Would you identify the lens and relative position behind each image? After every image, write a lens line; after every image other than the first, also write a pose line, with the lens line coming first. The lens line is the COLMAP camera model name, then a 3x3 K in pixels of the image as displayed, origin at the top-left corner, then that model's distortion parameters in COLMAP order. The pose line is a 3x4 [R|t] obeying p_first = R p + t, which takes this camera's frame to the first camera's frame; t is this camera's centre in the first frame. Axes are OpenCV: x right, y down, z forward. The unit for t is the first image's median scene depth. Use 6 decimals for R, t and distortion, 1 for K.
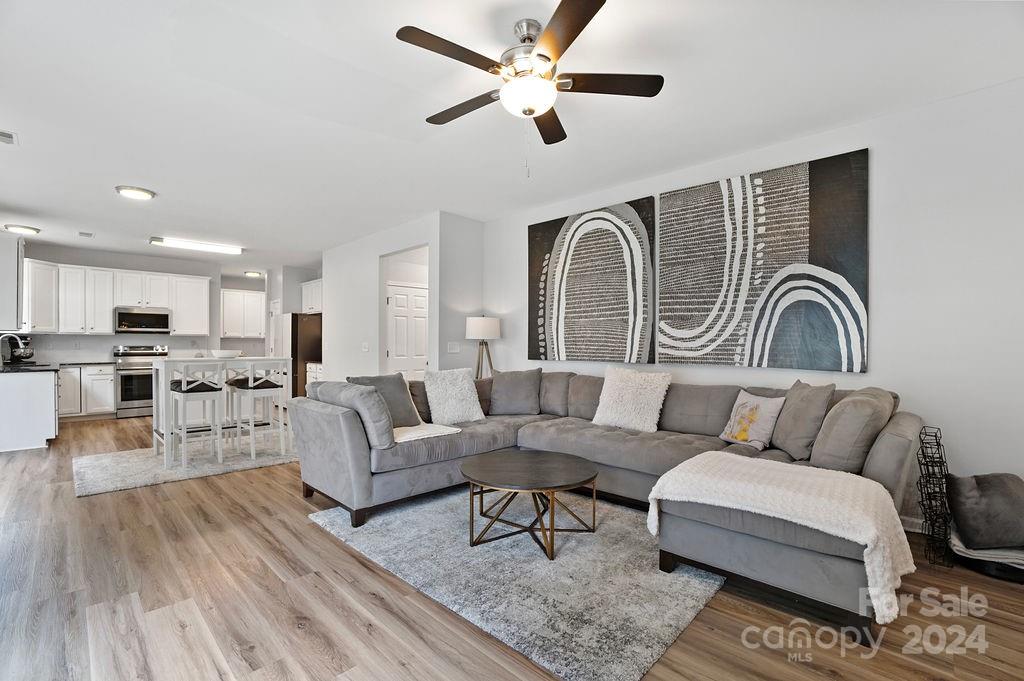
lens RADIAL K [[459.9, 0, 506.7], [0, 459.9, 345.1], [0, 0, 1]] dist [-0.064189, 0.029982]
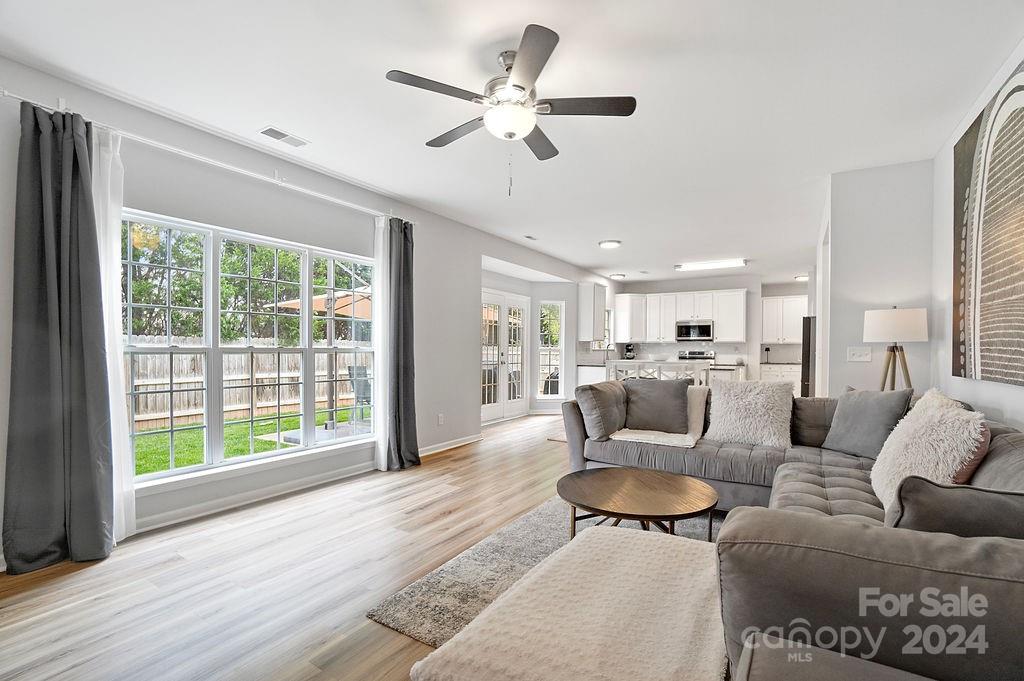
lens RADIAL K [[459.9, 0, 506.7], [0, 459.9, 345.1], [0, 0, 1]] dist [-0.064189, 0.029982]
pose [[0.209506, -0.008612, -0.977769, 0.623007], [-0.005994, 0.999931, -0.010092, 0.001839], [0.977789, 0.007975, 0.209440, 0.420981]]
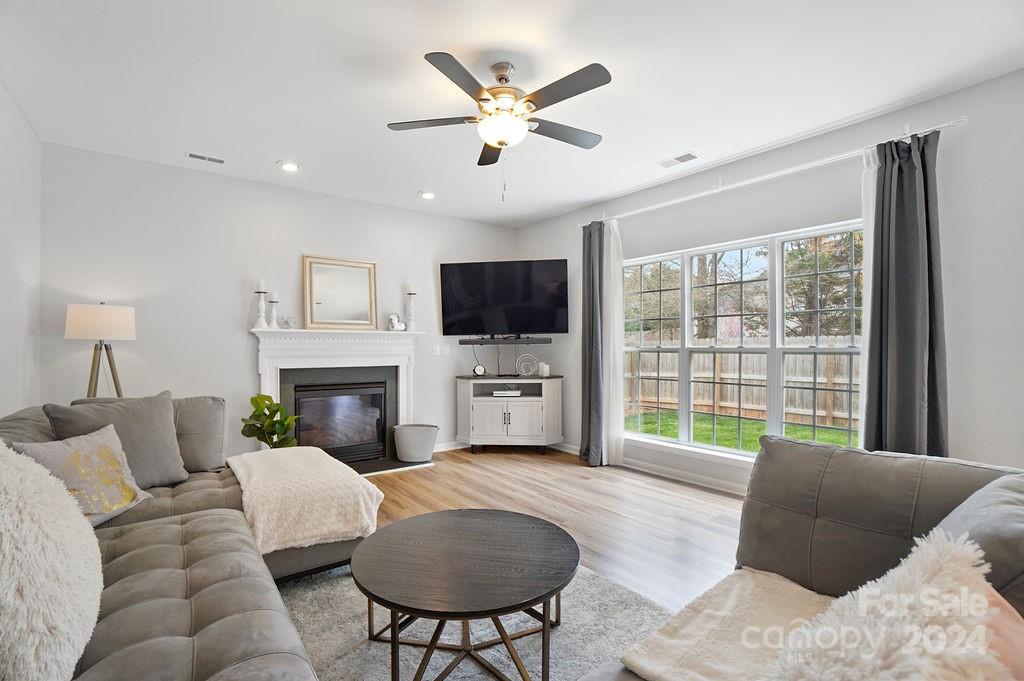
lens RADIAL K [[459.9, 0, 506.7], [0, 459.9, 345.1], [0, 0, 1]] dist [-0.064189, 0.029982]
pose [[-0.992038, -0.000306, 0.125937, -0.052044], [-0.000558, 0.999998, -0.001962, -0.003903], [-0.125936, -0.002017, -0.992036, 1.172151]]
